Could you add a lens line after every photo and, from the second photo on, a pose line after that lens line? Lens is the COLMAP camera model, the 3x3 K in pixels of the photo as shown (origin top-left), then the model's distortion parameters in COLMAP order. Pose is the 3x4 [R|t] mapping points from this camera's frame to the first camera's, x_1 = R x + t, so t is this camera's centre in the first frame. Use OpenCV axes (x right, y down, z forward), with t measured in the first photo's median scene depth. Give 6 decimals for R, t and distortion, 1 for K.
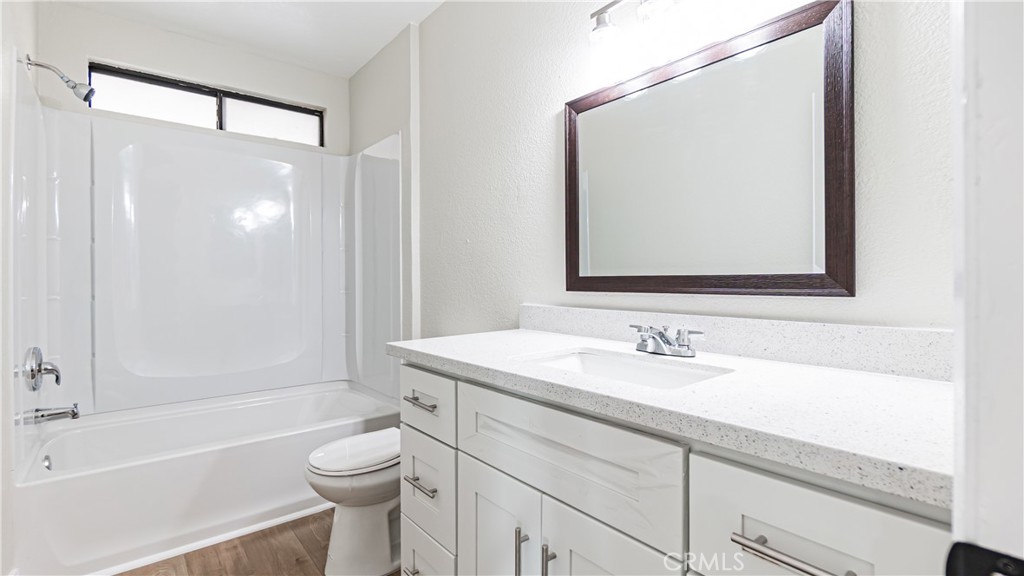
lens RADIAL K [[464.4, 0, 509.9], [0, 464.4, 280.2], [0, 0, 1]] dist [-0.002750, -0.000299]
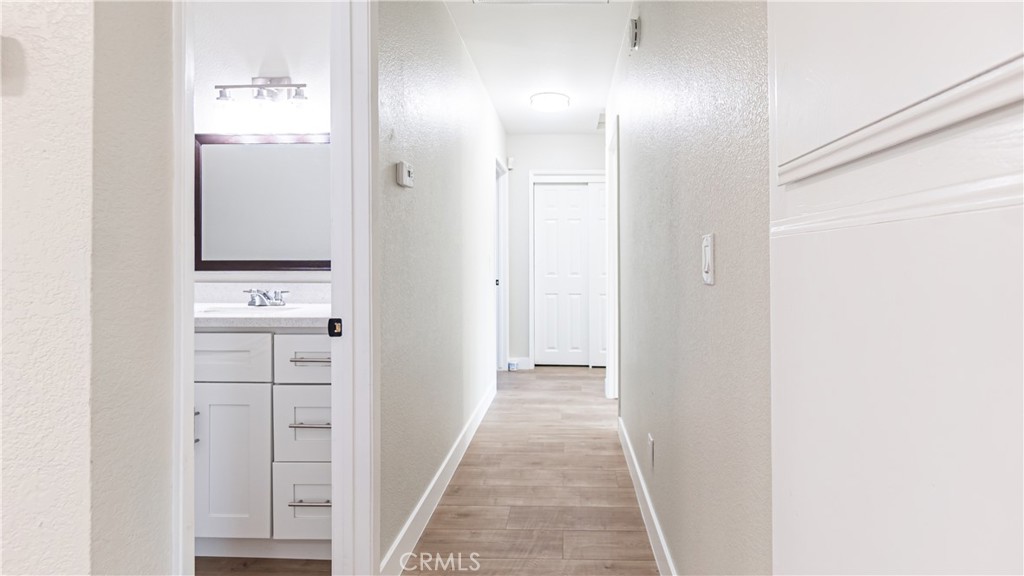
lens RADIAL K [[464.4, 0, 542.6], [0, 464.4, 258.5], [0, 0, 1]] dist [-0.002750, -0.000299]
pose [[0.670258, 0.007977, 0.742086, -0.265363], [0.001625, 0.999924, -0.012217, 0.005466], [-0.742127, 0.009394, 0.670194, -0.935045]]
